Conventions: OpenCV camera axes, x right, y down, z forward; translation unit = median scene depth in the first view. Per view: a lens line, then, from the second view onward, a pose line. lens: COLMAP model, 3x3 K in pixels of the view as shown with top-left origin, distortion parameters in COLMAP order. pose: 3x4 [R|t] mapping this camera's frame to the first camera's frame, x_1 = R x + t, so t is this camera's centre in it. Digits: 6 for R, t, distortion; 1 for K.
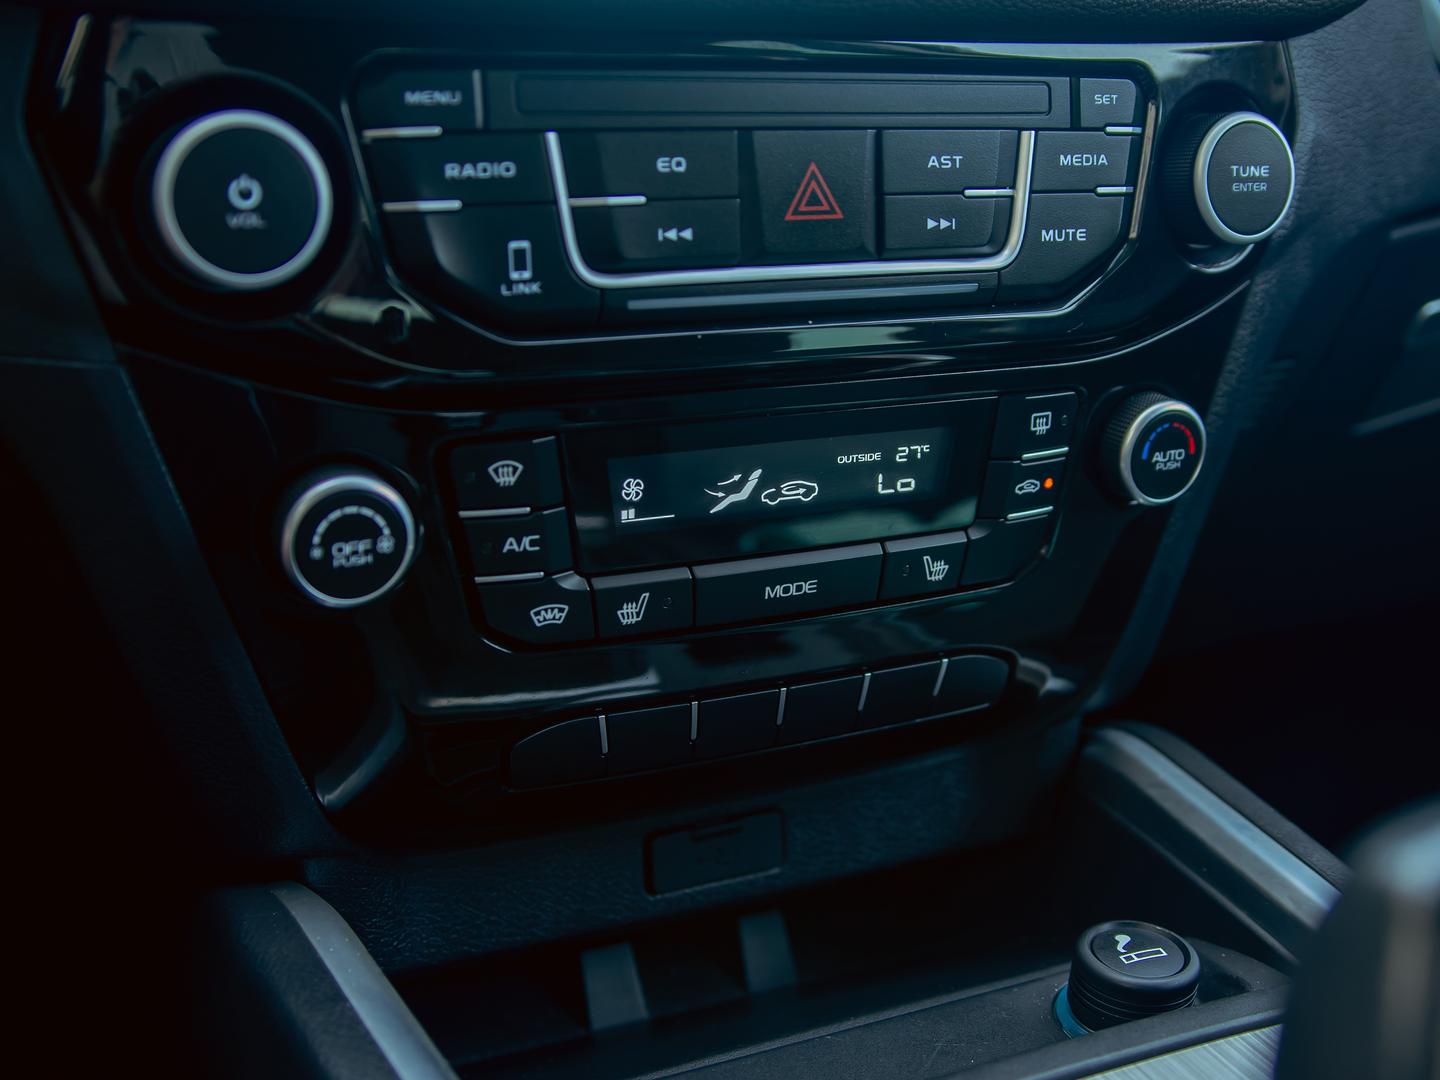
lens RADIAL K [[1783.3, 0, 720.0], [0, 1783.3, 540.0], [0, 0, 1]] dist [-0.100683, 0.058620]
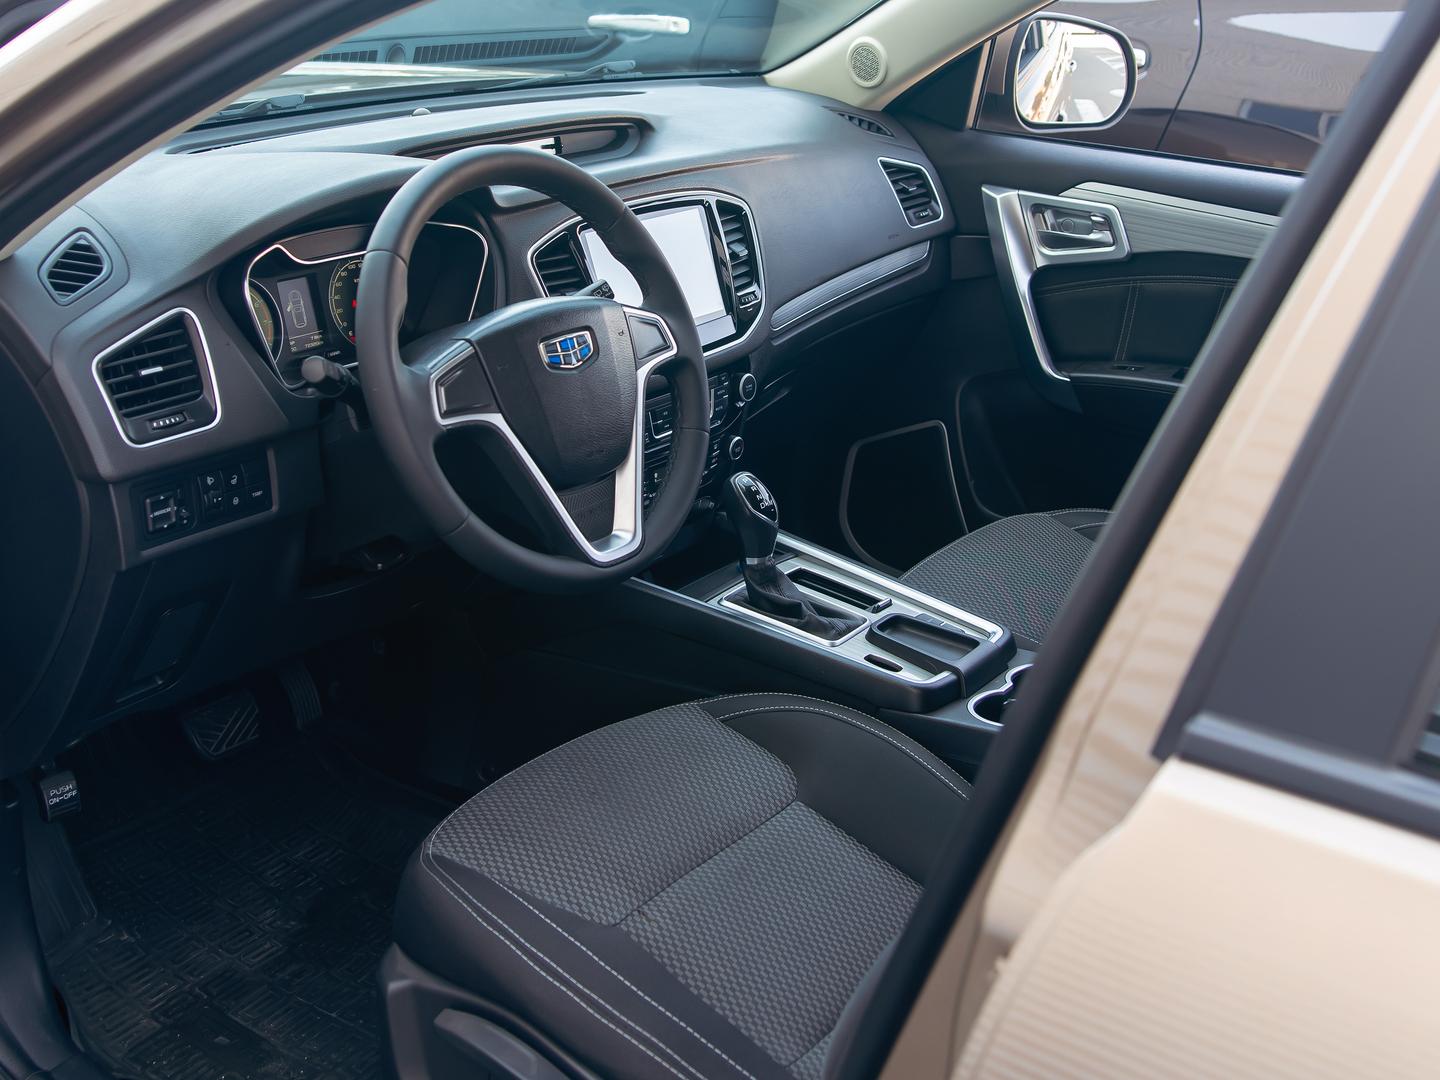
lens RADIAL K [[1995.7, 0, 720.0], [0, 1995.7, 540.0], [0, 0, 1]] dist [0.045537, 0.037192]
pose [[0.875304, -0.161327, 0.455869, -2.426056], [0.124583, 0.986119, 0.109768, -0.431648], [-0.467250, -0.039287, 0.883252, -3.956427]]
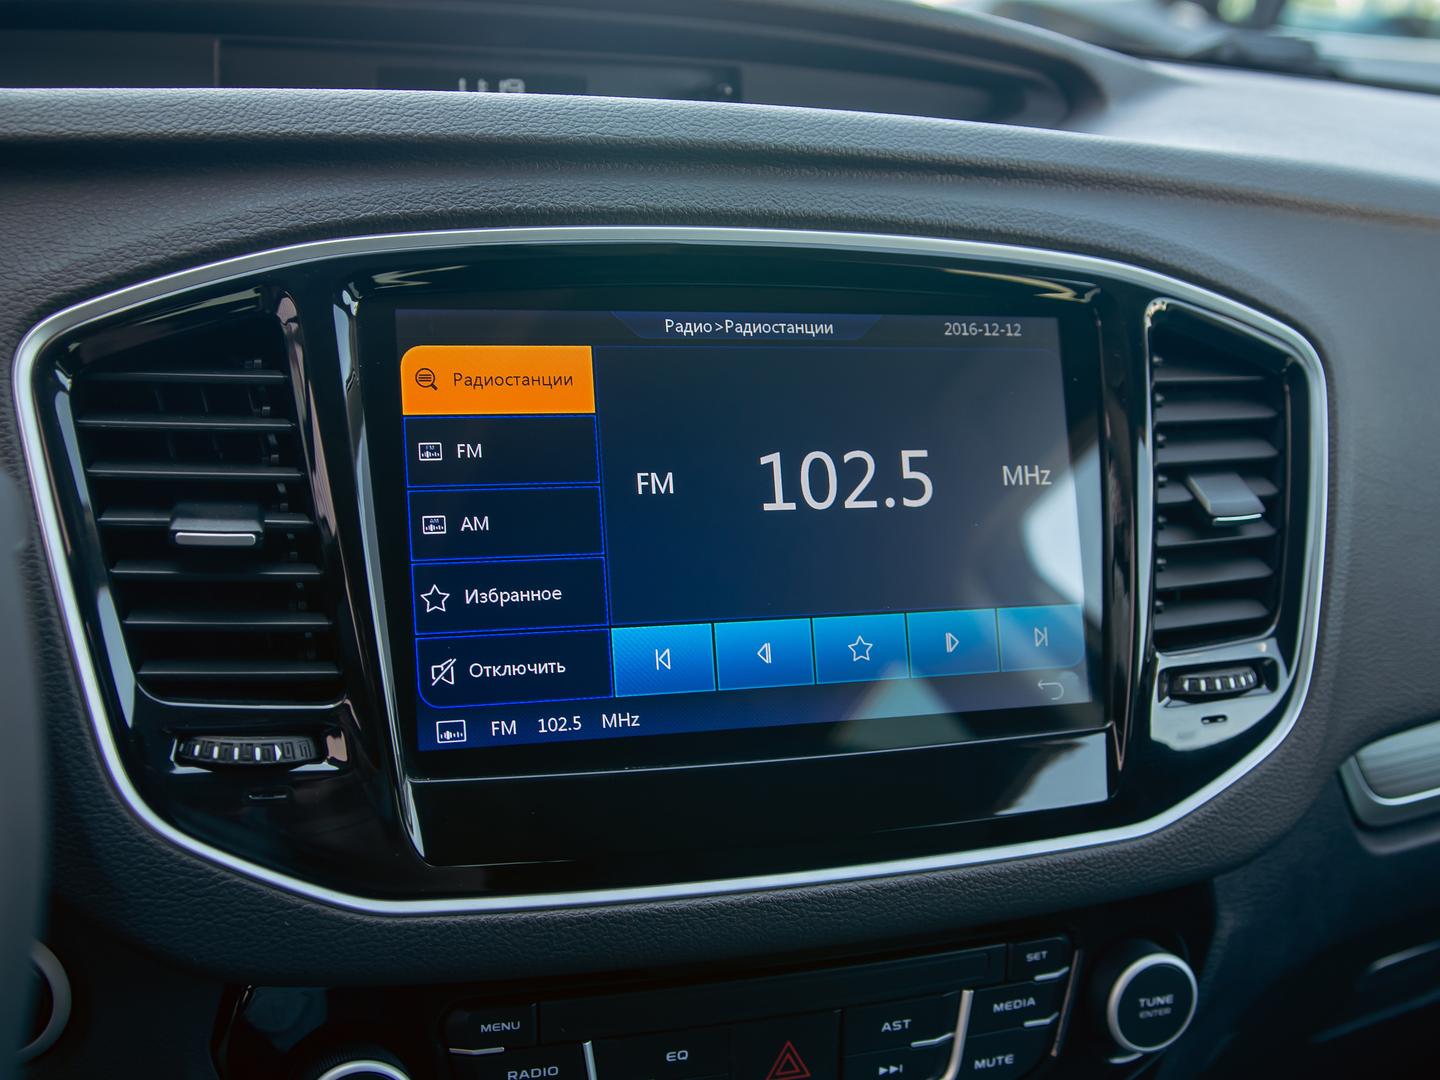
lens RADIAL K [[1783.3, 0, 720.0], [0, 1783.3, 540.0], [0, 0, 1]] dist [-0.100683, 0.058620]
pose [[0.992428, 0.065421, -0.103957, 0.109369], [-0.067965, 0.997464, -0.021121, -0.529691], [0.102312, 0.028026, 0.994357, -0.315503]]
